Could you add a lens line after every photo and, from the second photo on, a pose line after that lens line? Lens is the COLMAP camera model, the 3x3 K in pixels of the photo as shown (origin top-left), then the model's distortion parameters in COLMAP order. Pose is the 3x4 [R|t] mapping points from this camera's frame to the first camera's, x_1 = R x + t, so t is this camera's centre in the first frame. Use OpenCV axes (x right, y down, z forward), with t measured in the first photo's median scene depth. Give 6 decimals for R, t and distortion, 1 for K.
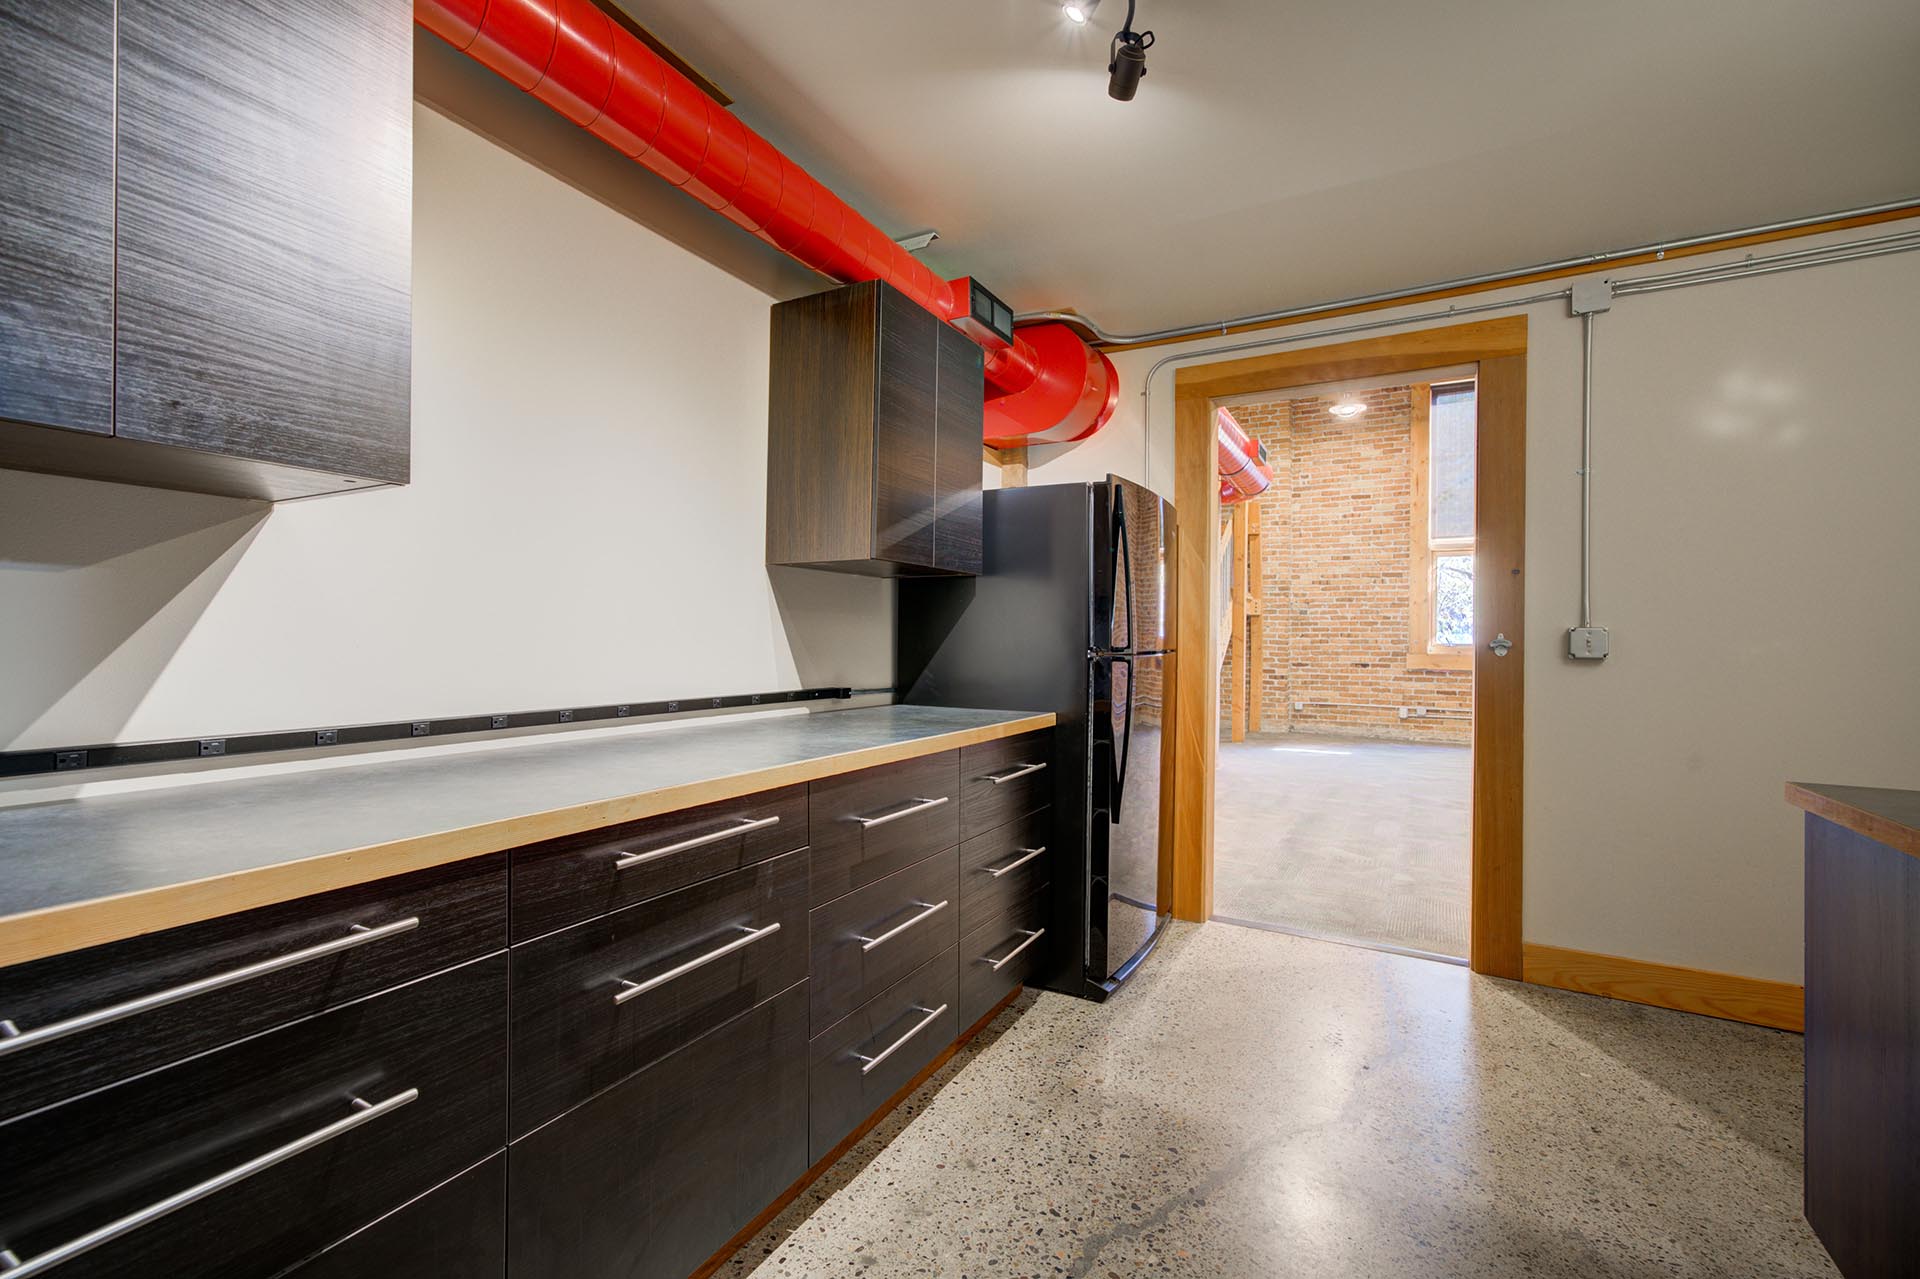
lens RADIAL K [[815.9, 0, 963.7], [0, 815.9, 644.3], [0, 0, 1]] dist [0.009343, 0.000104]
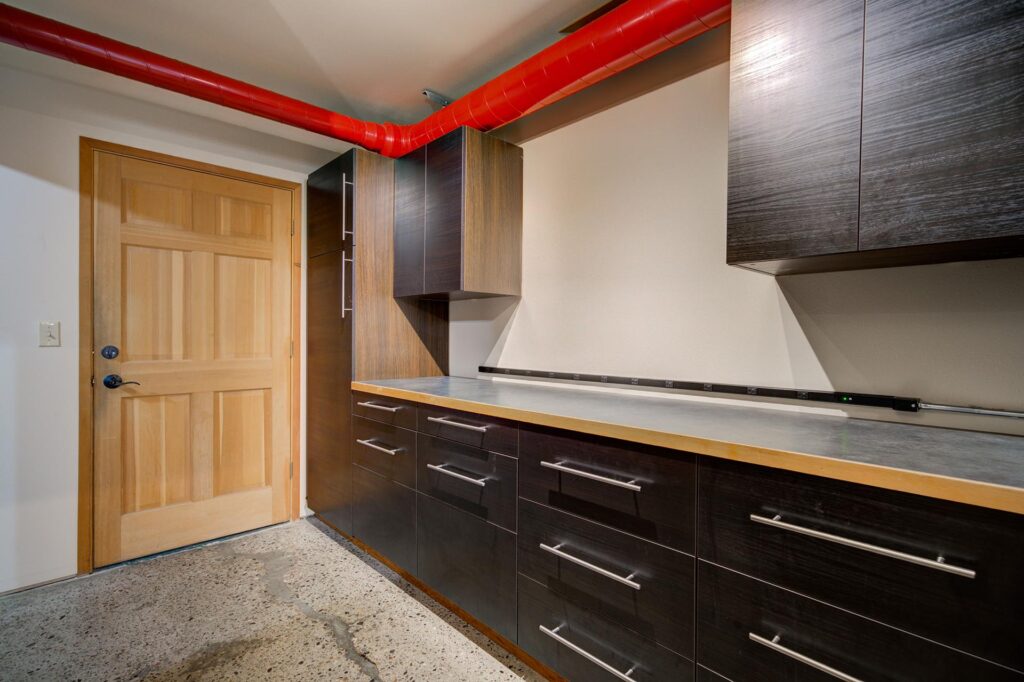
lens RADIAL K [[476.1, 0, 512.0], [0, 476.1, 341.0], [0, 0, 1]] dist [0.000704, 0.000869]
pose [[-0.302719, -0.002644, -0.953076, 0.629402], [-0.013213, 0.999912, 0.001422, -0.002890], [0.952988, 0.013023, -0.302728, 1.042634]]
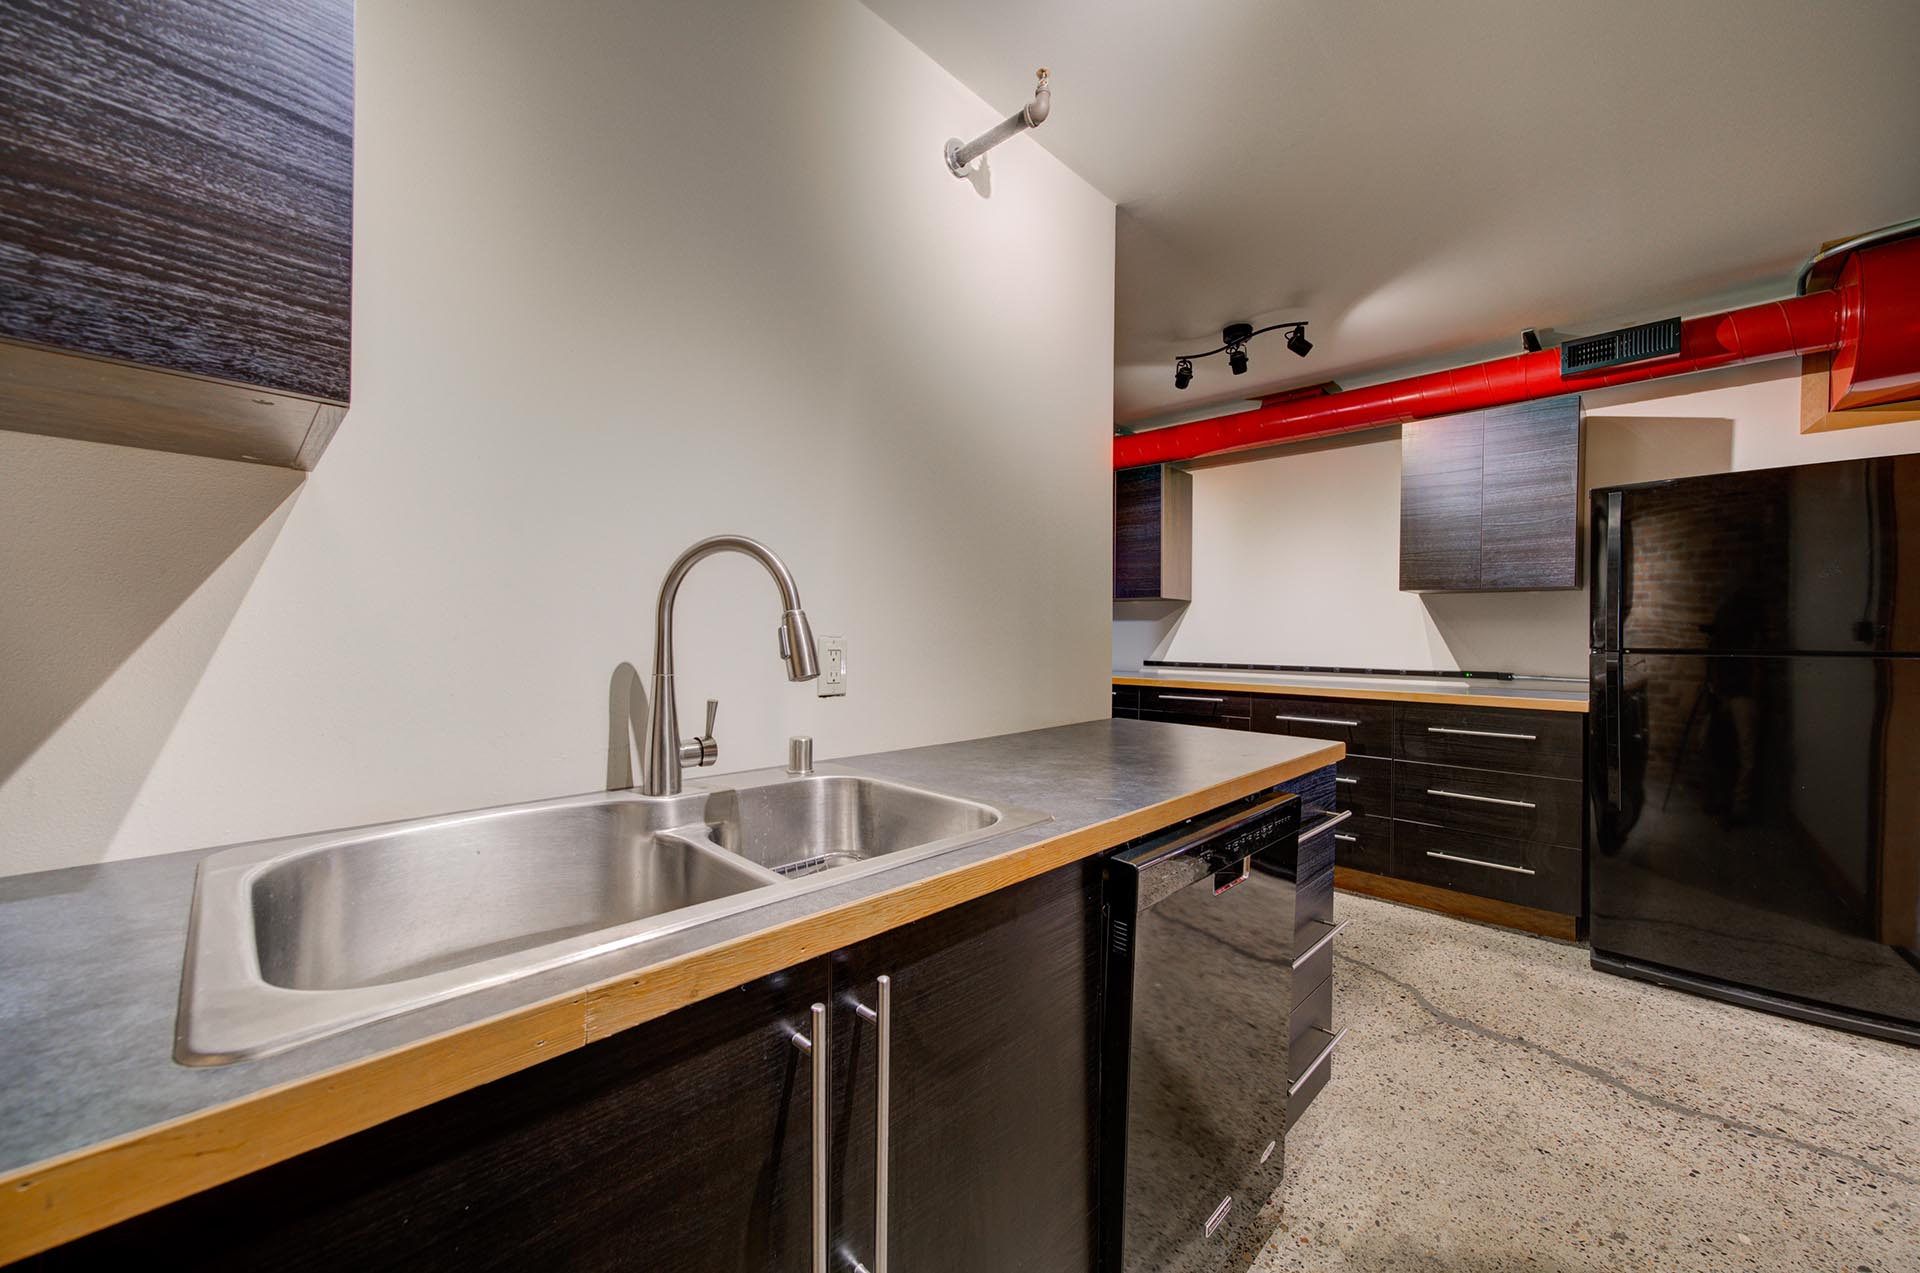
lens RADIAL K [[723.1, 0, 960.0], [0, 723.1, 636.5], [0, 0, 1]] dist [0.000265, 0.000187]
pose [[-0.255996, -0.008046, -0.966644, 1.779138], [-0.013313, 0.999900, -0.004797, 0.013190], [0.966586, 0.011641, -0.256078, 0.569526]]
